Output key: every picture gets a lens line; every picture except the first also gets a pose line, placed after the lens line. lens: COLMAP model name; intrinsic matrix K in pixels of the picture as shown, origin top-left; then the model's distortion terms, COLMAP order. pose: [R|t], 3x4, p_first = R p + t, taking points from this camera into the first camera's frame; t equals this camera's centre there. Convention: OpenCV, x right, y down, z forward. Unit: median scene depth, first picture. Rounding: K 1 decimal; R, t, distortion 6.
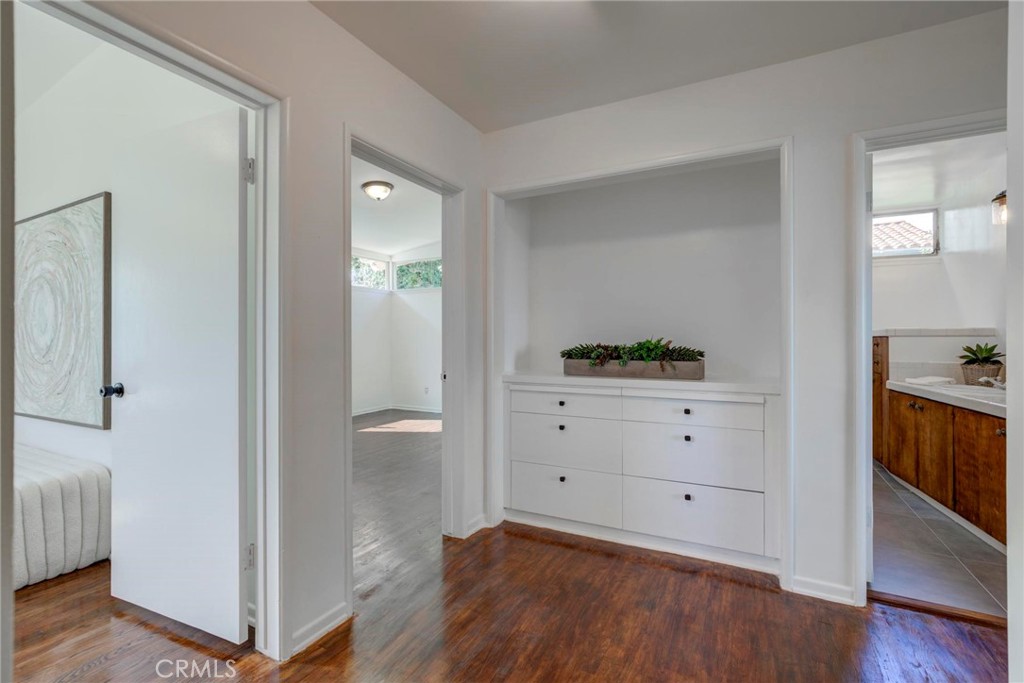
lens RADIAL K [[464.8, 0, 507.5], [0, 464.8, 341.4], [0, 0, 1]] dist [-0.018403, 0.008179]
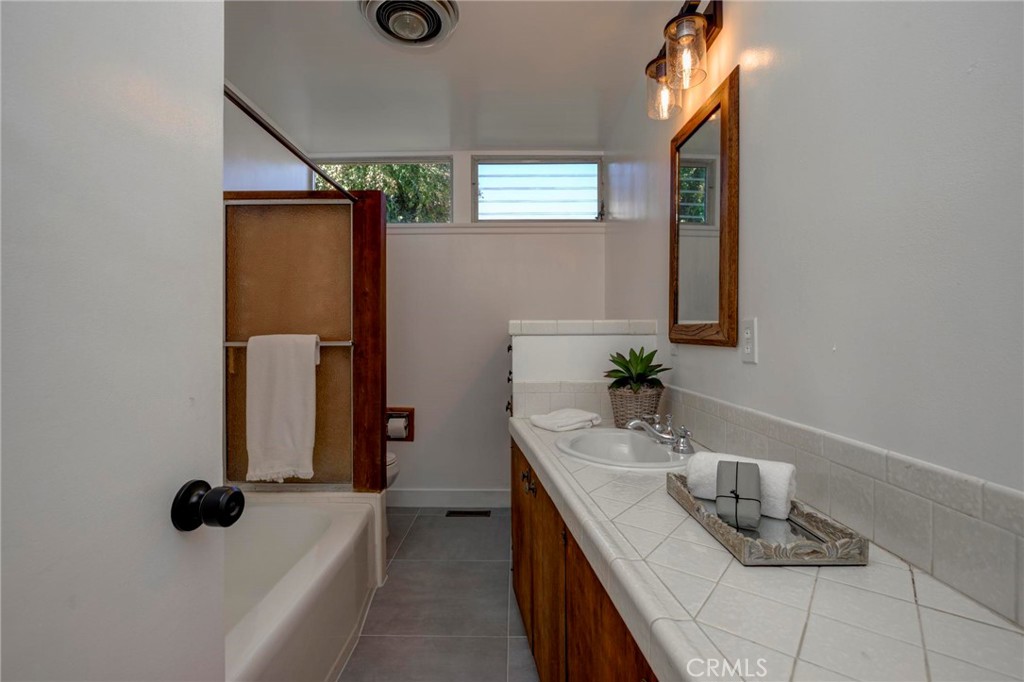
lens RADIAL K [[464.8, 0, 507.5], [0, 464.8, 340.9], [0, 0, 1]] dist [-0.018403, 0.008179]
pose [[0.889436, -0.002387, 0.457054, 0.646010], [0.004401, 0.999985, -0.003341, -0.002641], [-0.457039, 0.004983, 0.889433, 0.582339]]
